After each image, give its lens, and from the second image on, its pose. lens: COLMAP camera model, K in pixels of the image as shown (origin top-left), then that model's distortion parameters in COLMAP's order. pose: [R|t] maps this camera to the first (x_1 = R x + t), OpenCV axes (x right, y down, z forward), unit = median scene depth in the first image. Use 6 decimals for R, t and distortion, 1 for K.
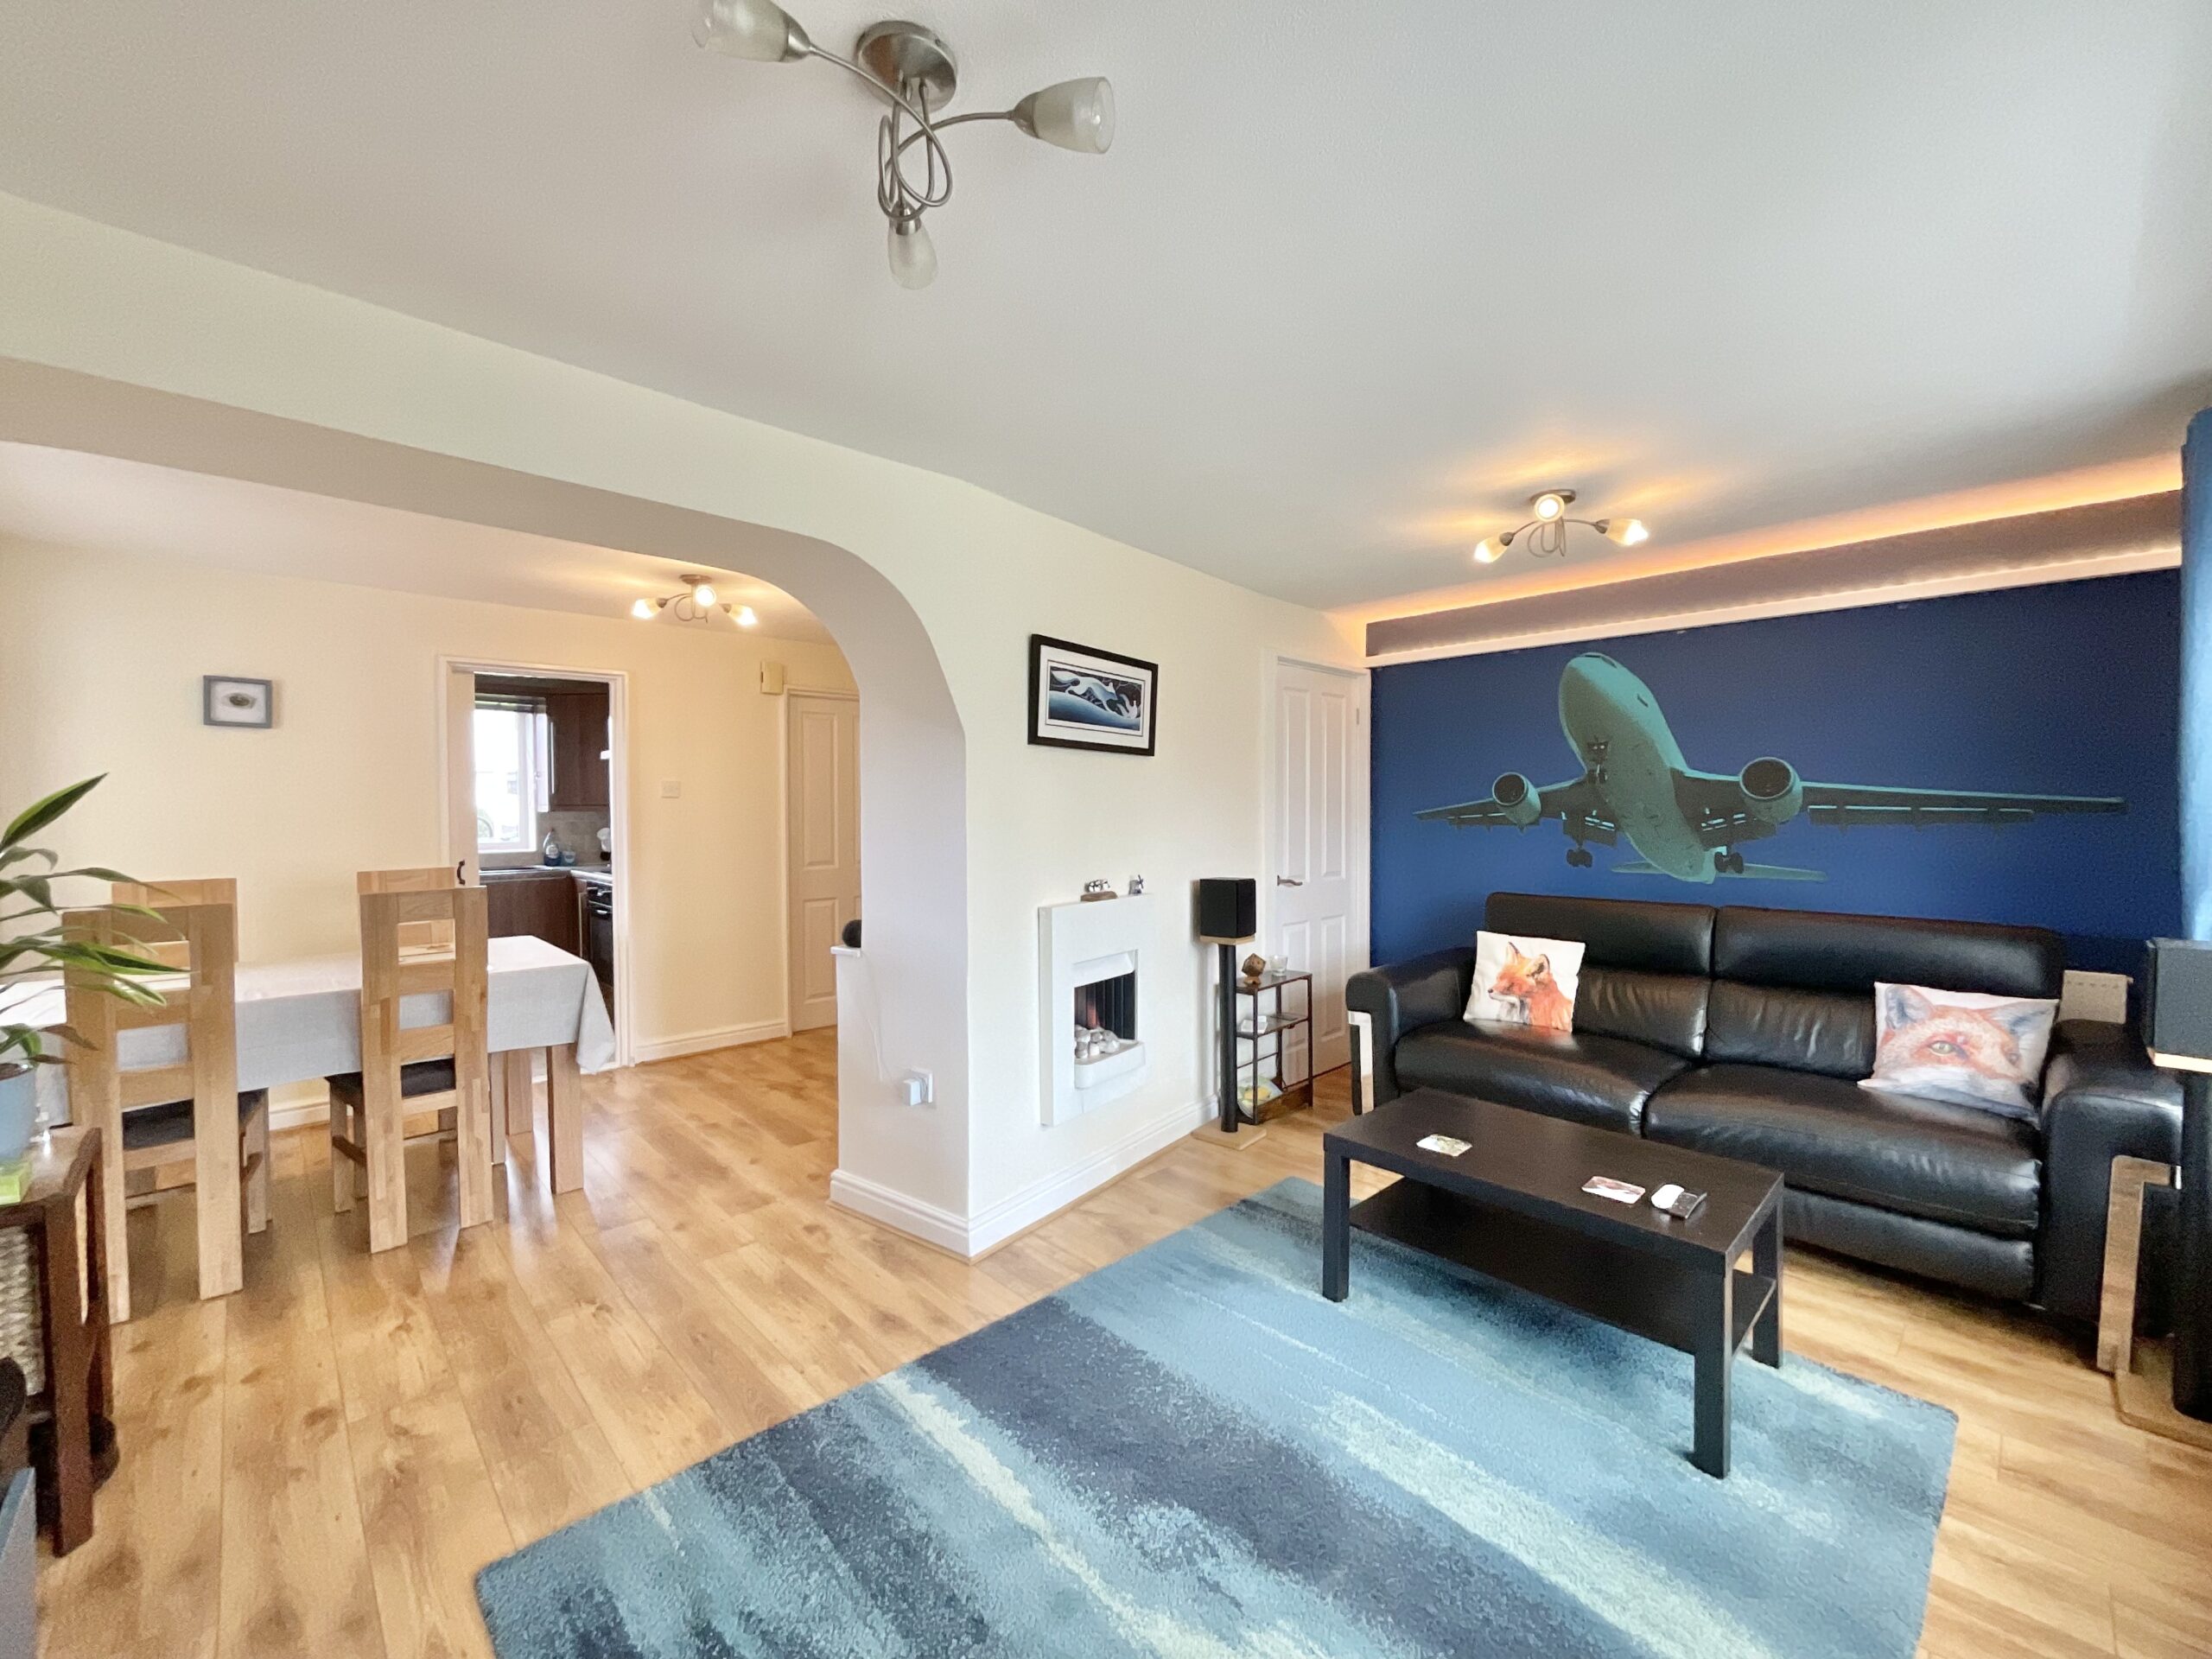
lens RADIAL K [[907.1, 0, 1103.5], [0, 907.1, 827.0], [0, 0, 1]] dist [-0.000443, 0.000864]
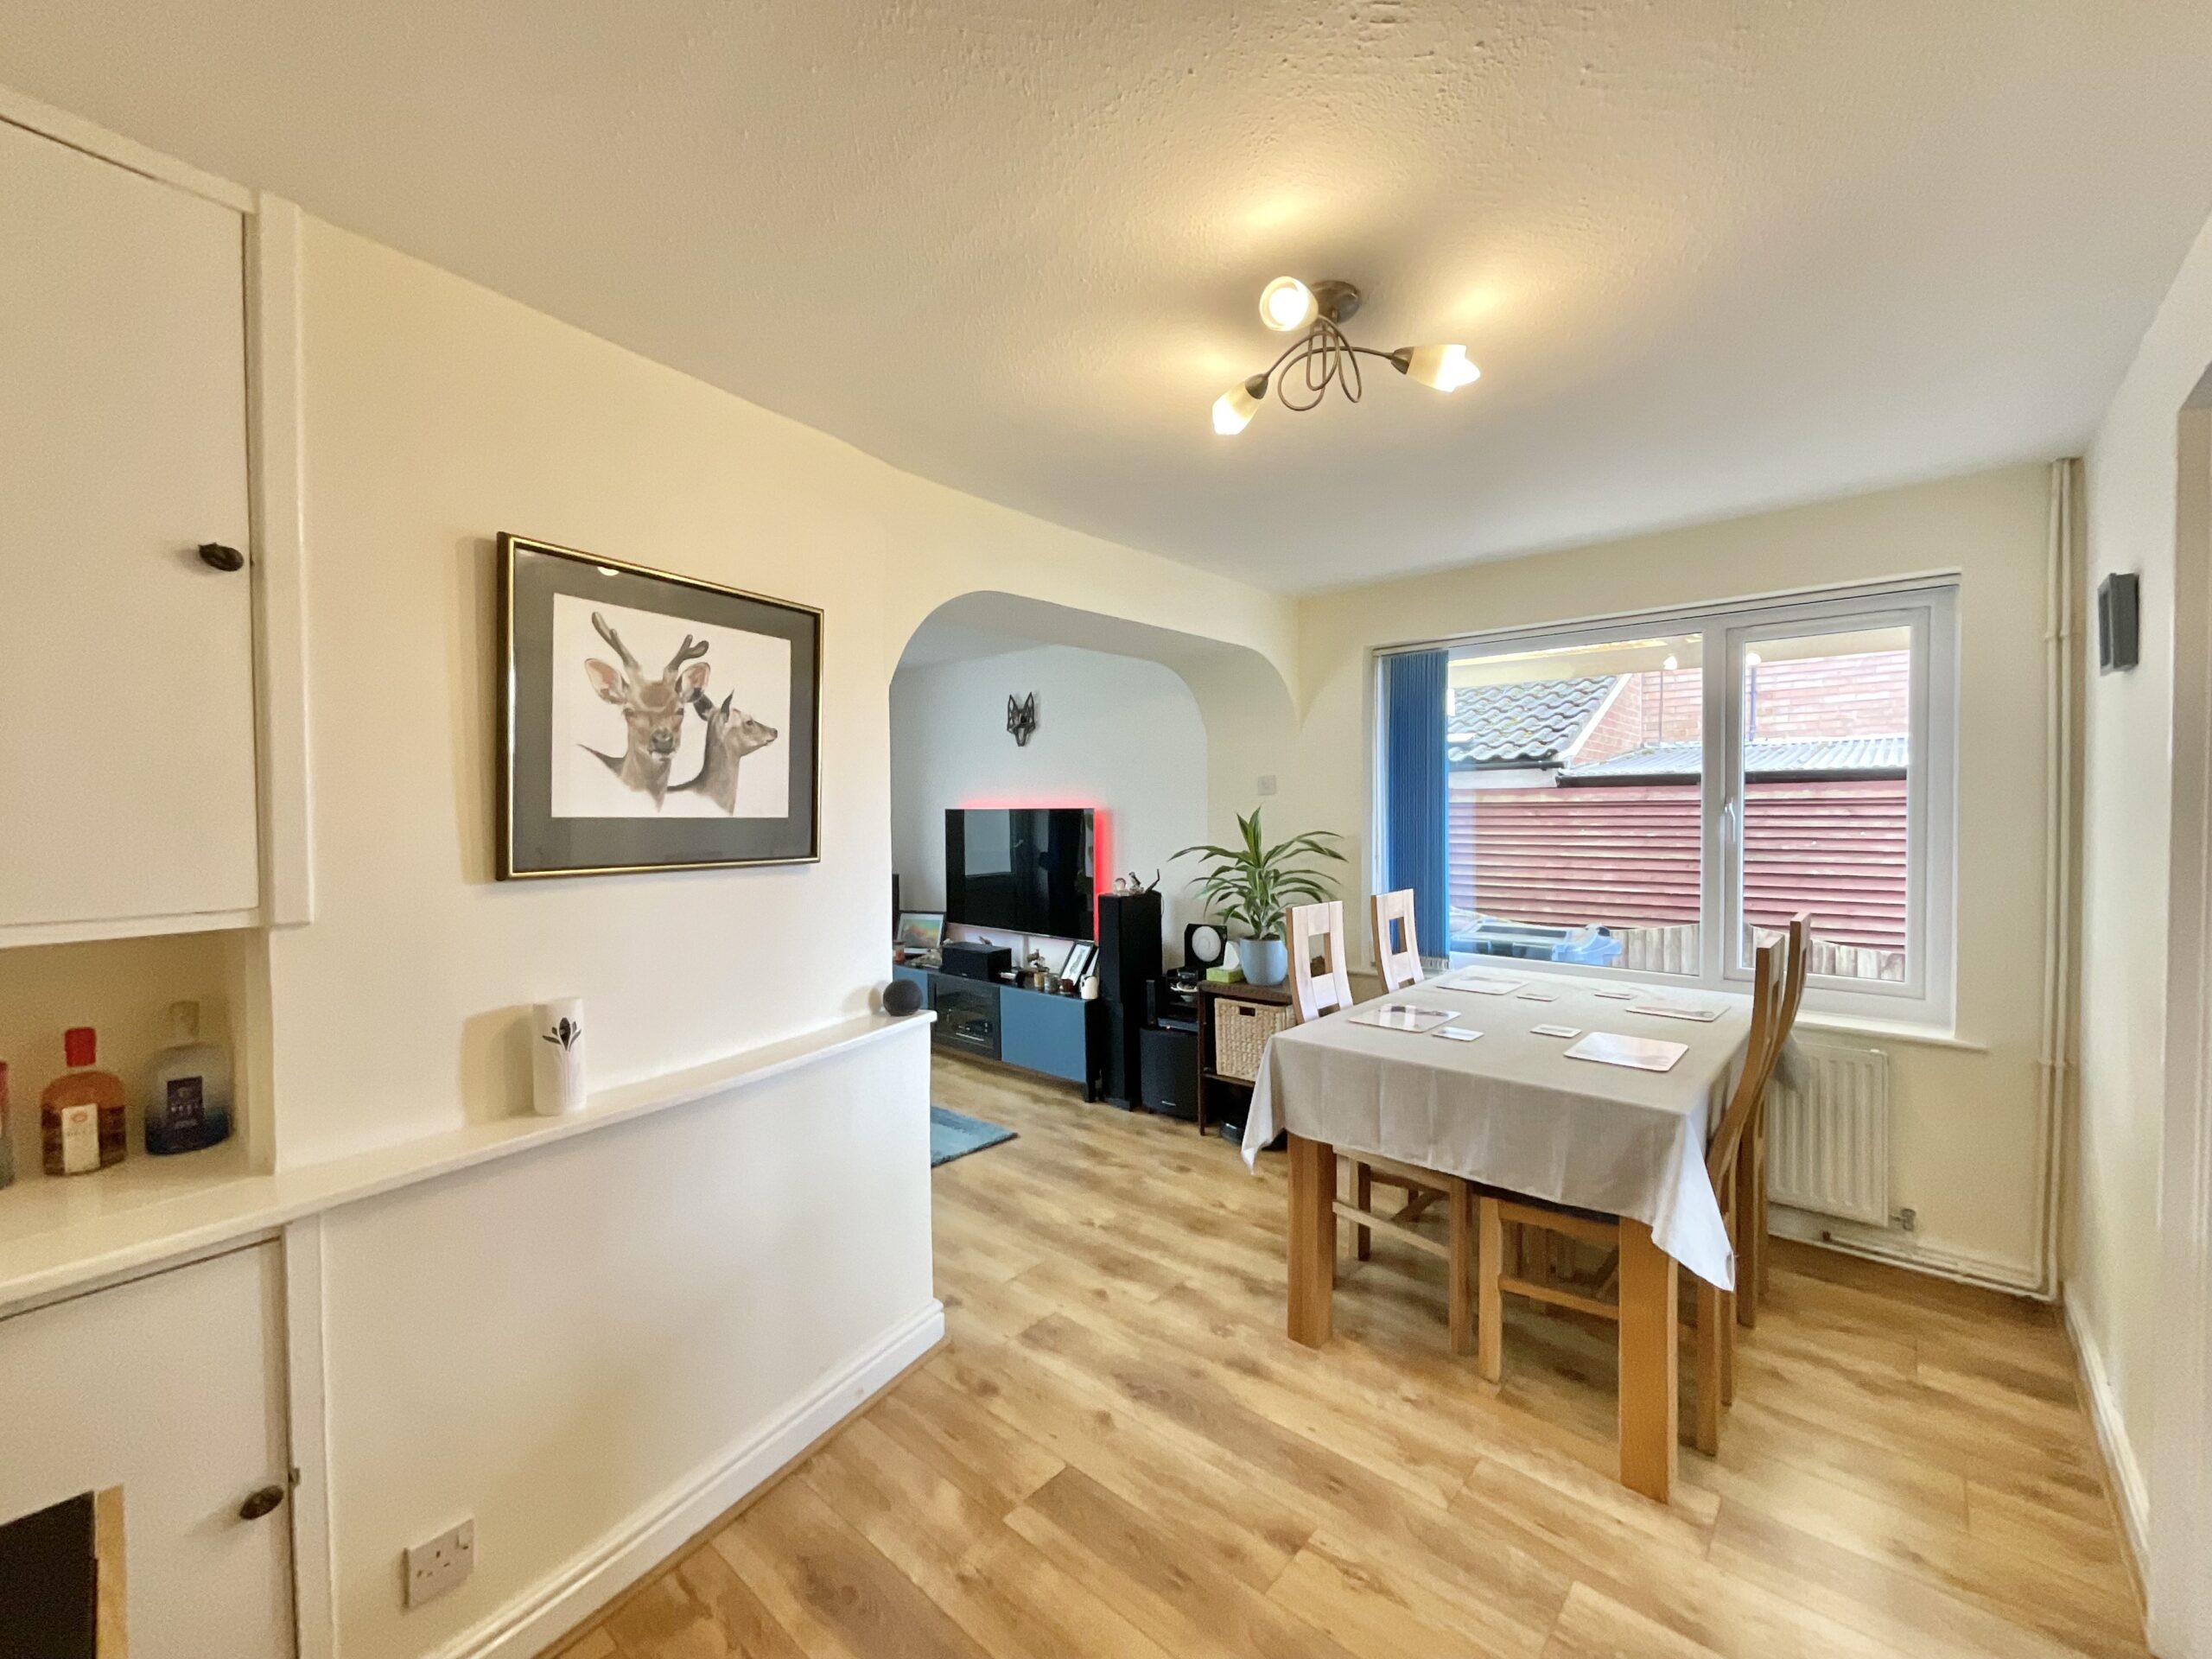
lens RADIAL K [[885.5, 0, 1096.3], [0, 885.5, 828.9], [0, 0, 1]] dist [0.000570, -0.000209]
pose [[-0.996984, 0.001535, -0.077588, -0.412917], [-0.001778, 0.999090, 0.042617, -0.055646], [0.077583, 0.042627, -0.996074, 1.932792]]
